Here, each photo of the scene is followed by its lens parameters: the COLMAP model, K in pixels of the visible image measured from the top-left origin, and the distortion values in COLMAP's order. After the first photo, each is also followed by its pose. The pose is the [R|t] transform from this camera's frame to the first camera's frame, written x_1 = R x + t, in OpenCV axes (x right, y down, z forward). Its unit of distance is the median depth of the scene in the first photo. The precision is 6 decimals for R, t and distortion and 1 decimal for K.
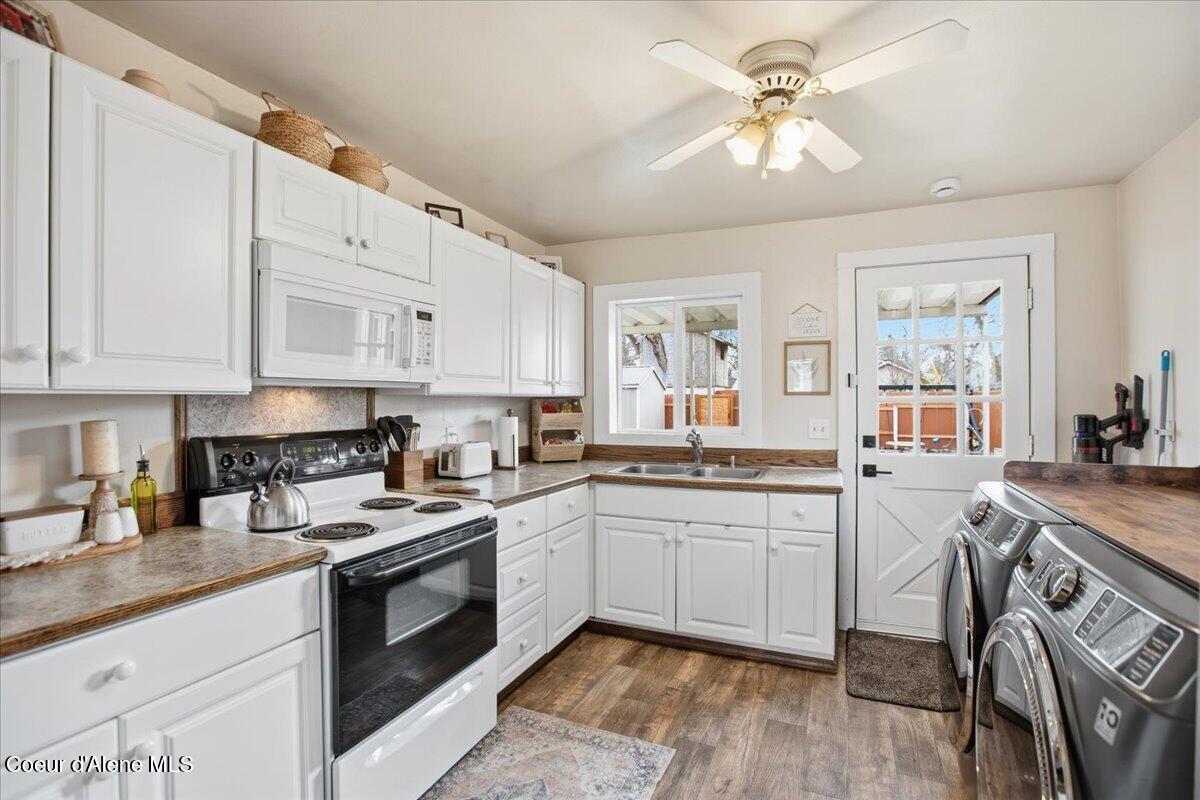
lens RADIAL K [[560.2, 0, 592.6], [0, 560.2, 401.7], [0, 0, 1]] dist [-0.052106, 0.014727]
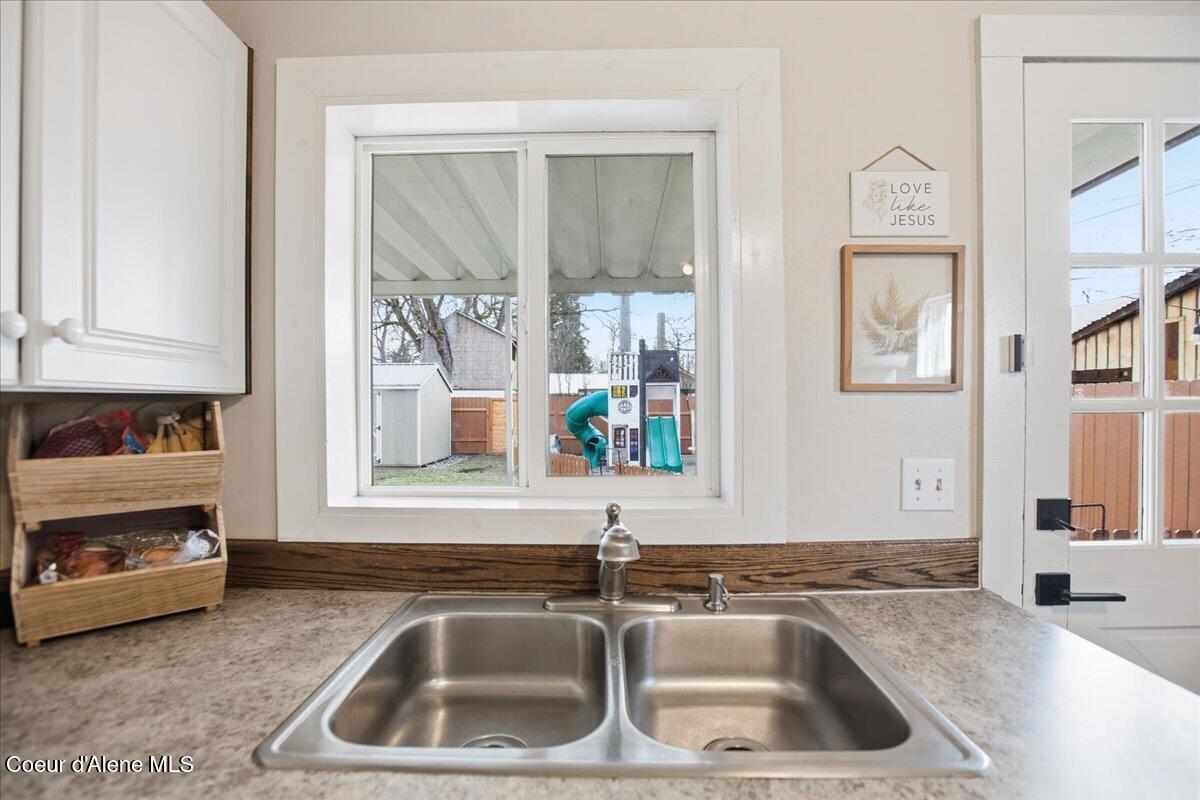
lens RADIAL K [[560.2, 0, 602.9], [0, 560.2, 409.8], [0, 0, 1]] dist [-0.052106, 0.014727]
pose [[0.921172, -0.003305, 0.389141, 0.078469], [0.000119, 0.999966, 0.008209, -0.004701], [-0.389155, -0.007516, 0.921141, 0.955539]]
